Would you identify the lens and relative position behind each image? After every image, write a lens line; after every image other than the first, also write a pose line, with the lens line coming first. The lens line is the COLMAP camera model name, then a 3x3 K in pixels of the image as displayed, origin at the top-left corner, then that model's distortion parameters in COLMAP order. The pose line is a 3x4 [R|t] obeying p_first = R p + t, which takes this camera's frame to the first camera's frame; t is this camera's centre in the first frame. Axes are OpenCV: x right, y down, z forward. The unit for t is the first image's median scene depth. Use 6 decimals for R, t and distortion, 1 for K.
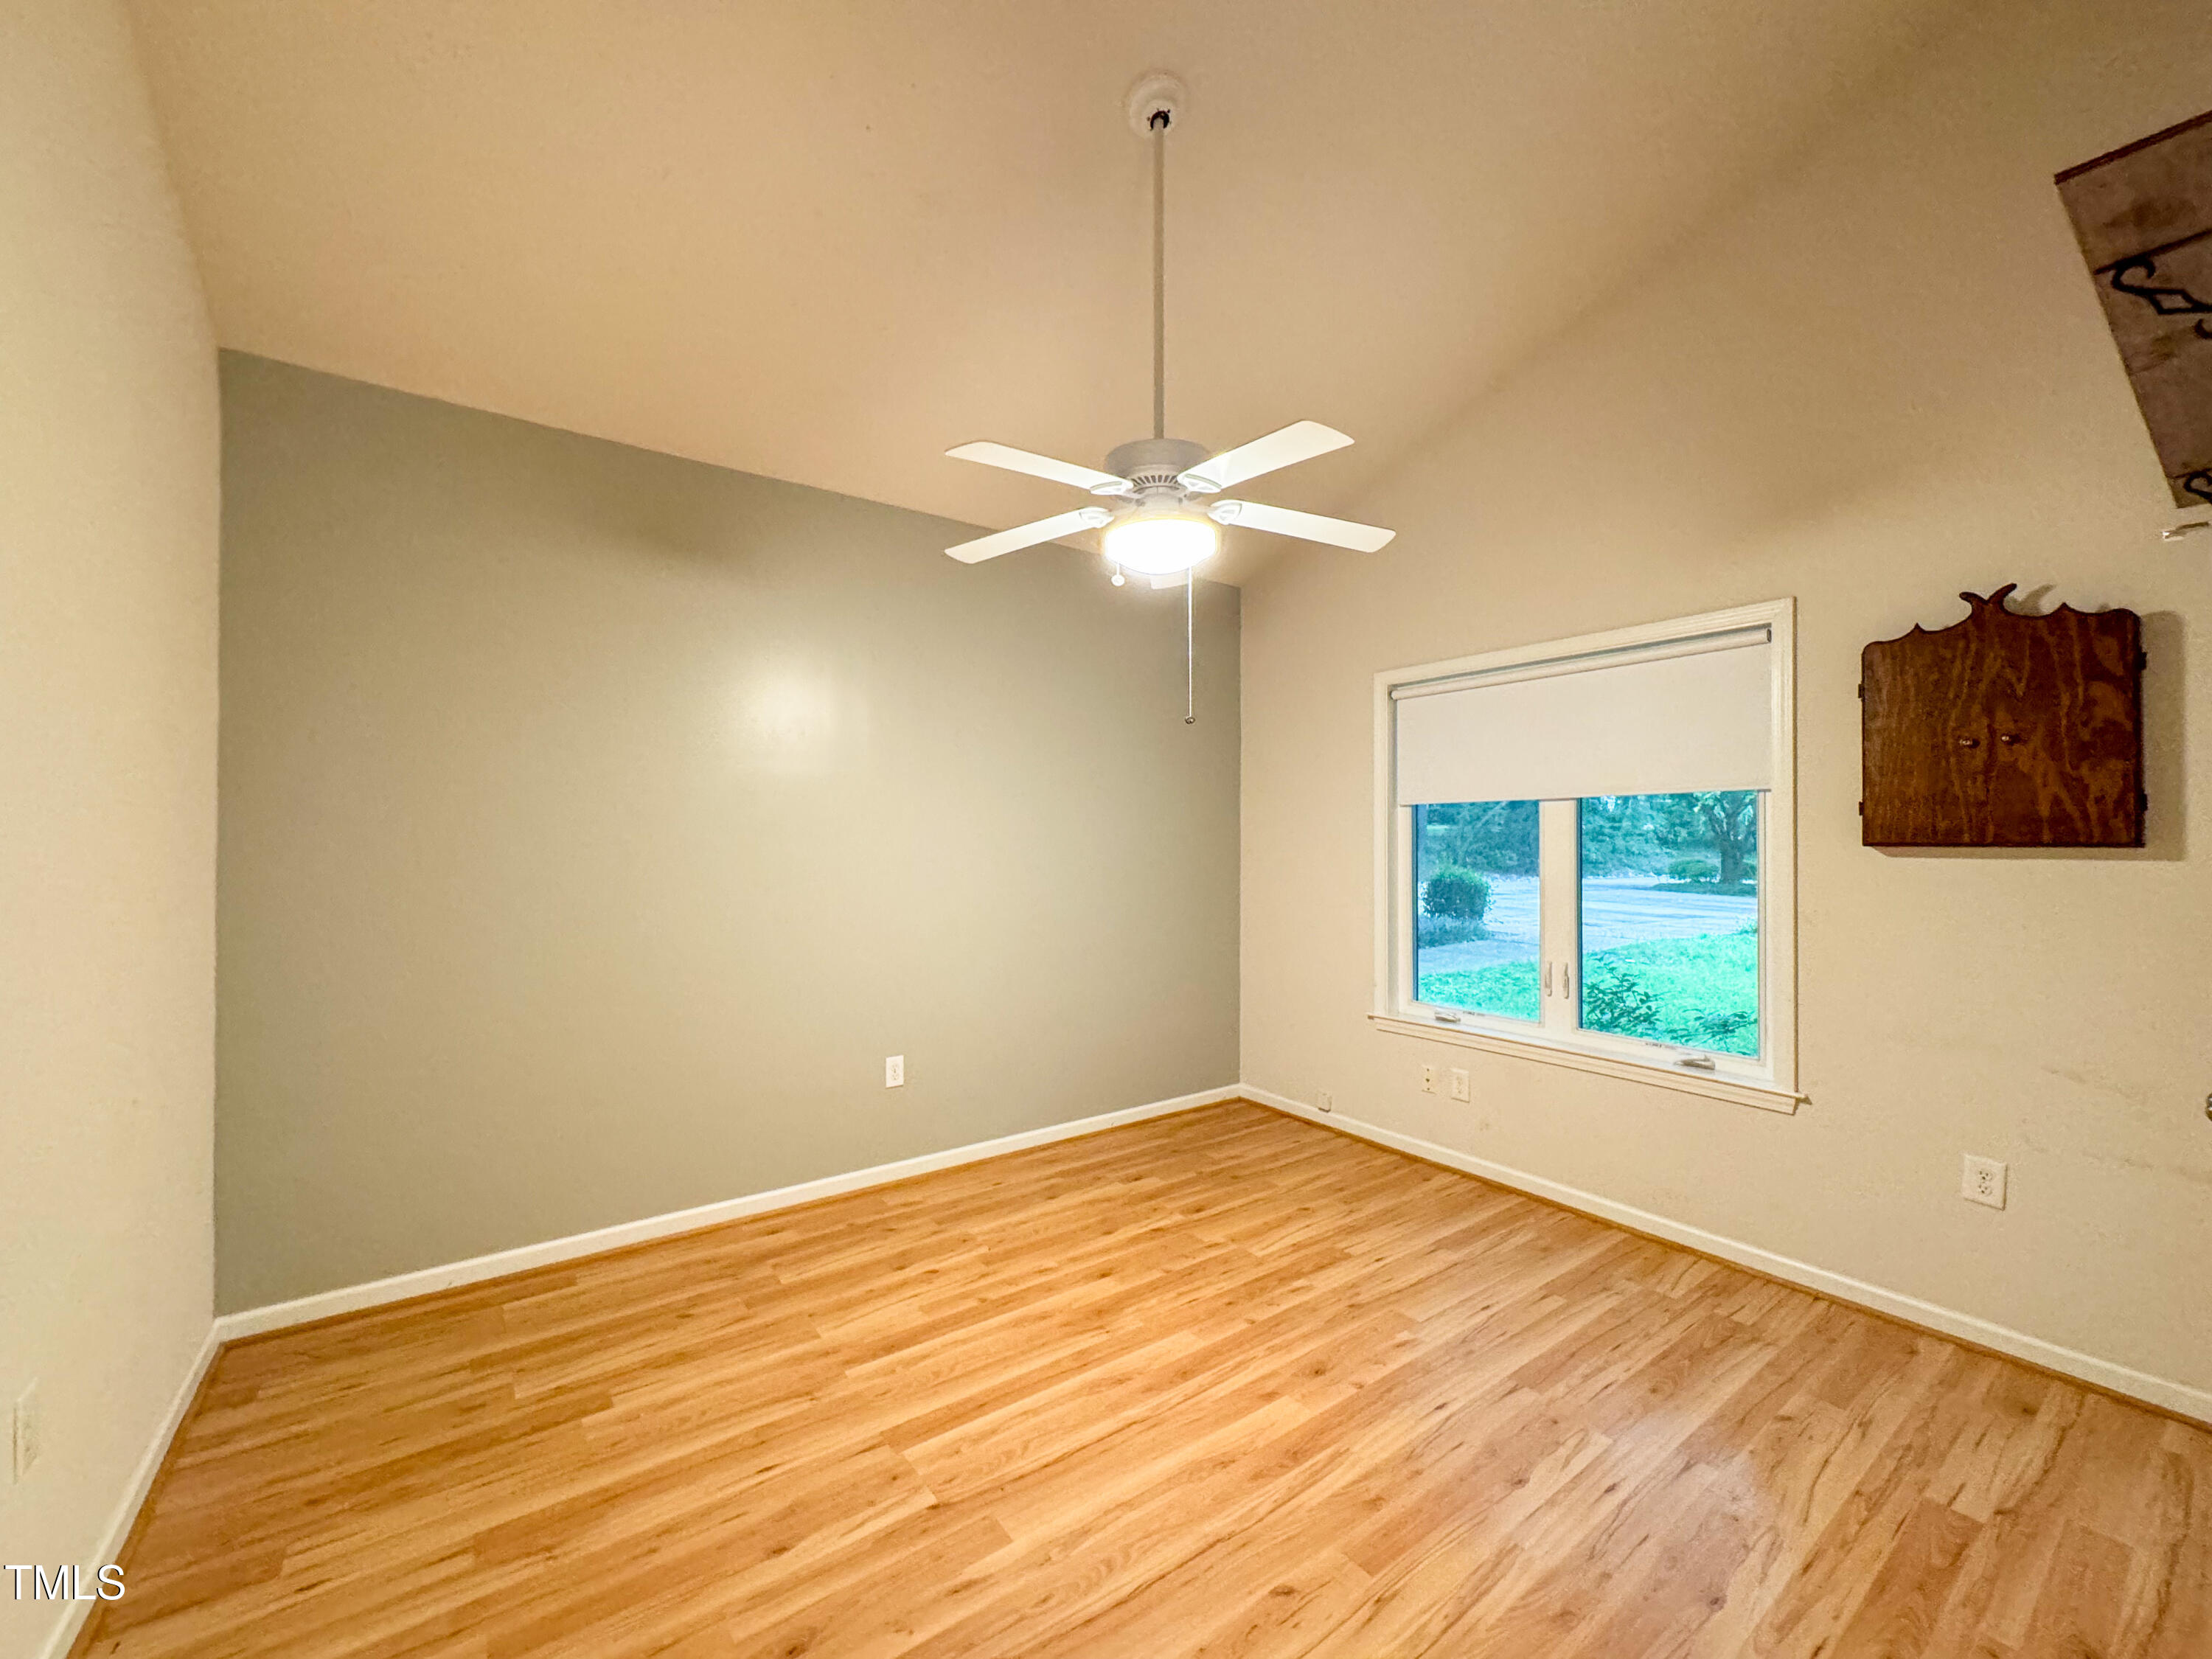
lens RADIAL K [[886.9, 0, 1099.3], [0, 886.9, 833.0], [0, 0, 1]] dist [-0.001993, -0.000376]
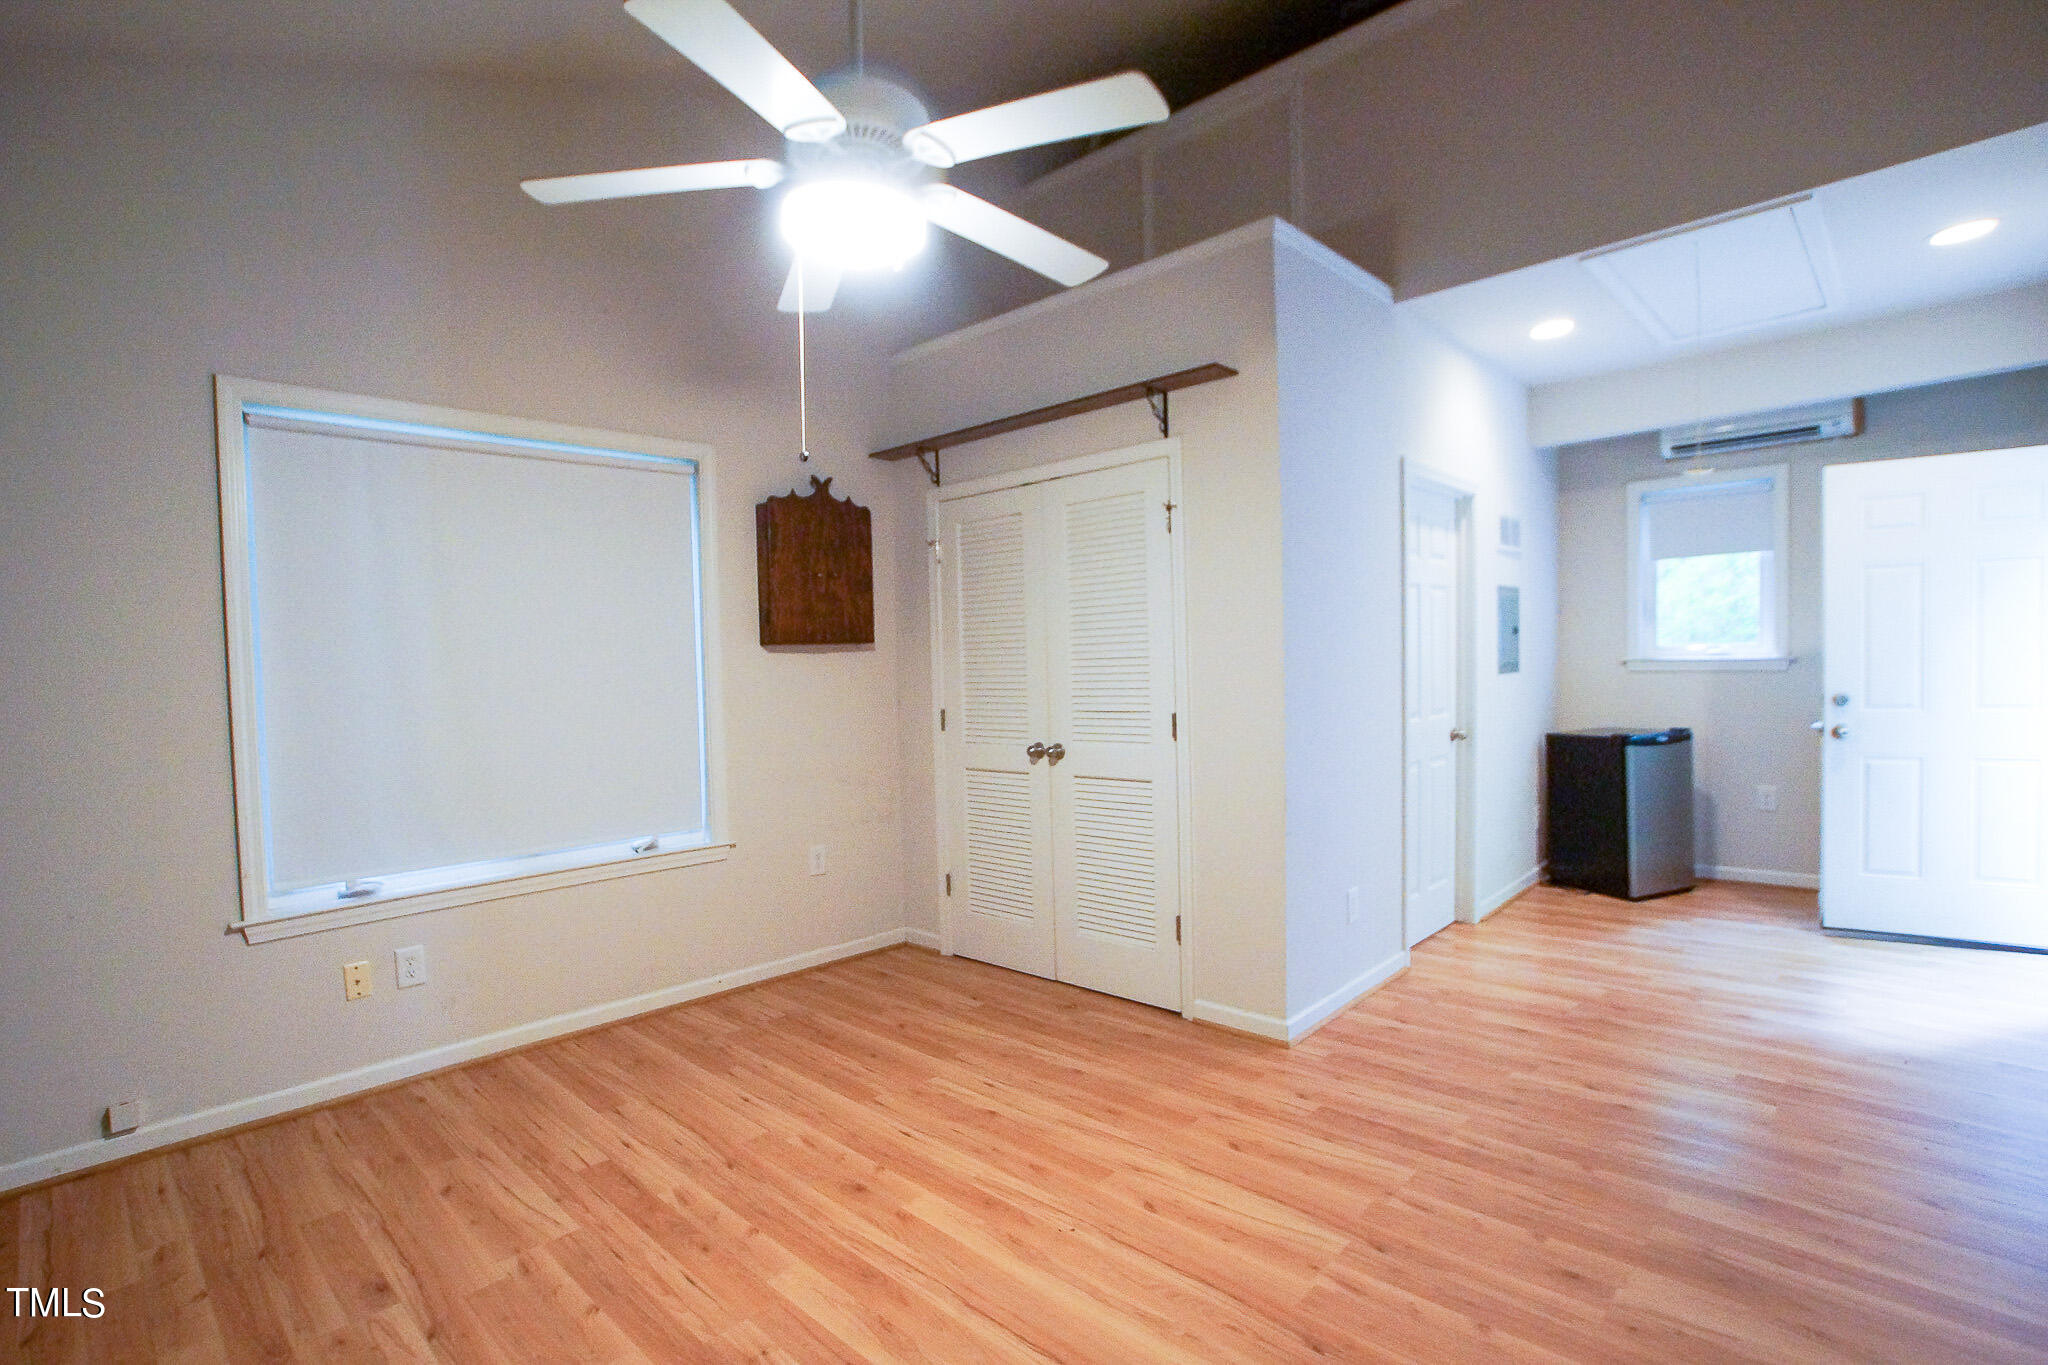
lens RADIAL K [[981.7, 0, 1019.0], [0, 981.7, 684.6], [0, 0, 1]] dist [-0.015513, 0.002467]
pose [[-0.169334, -0.029150, 0.985128, -0.719703], [0.016272, 0.999344, 0.032368, 0.035333], [-0.985424, 0.021511, -0.168748, 0.901707]]
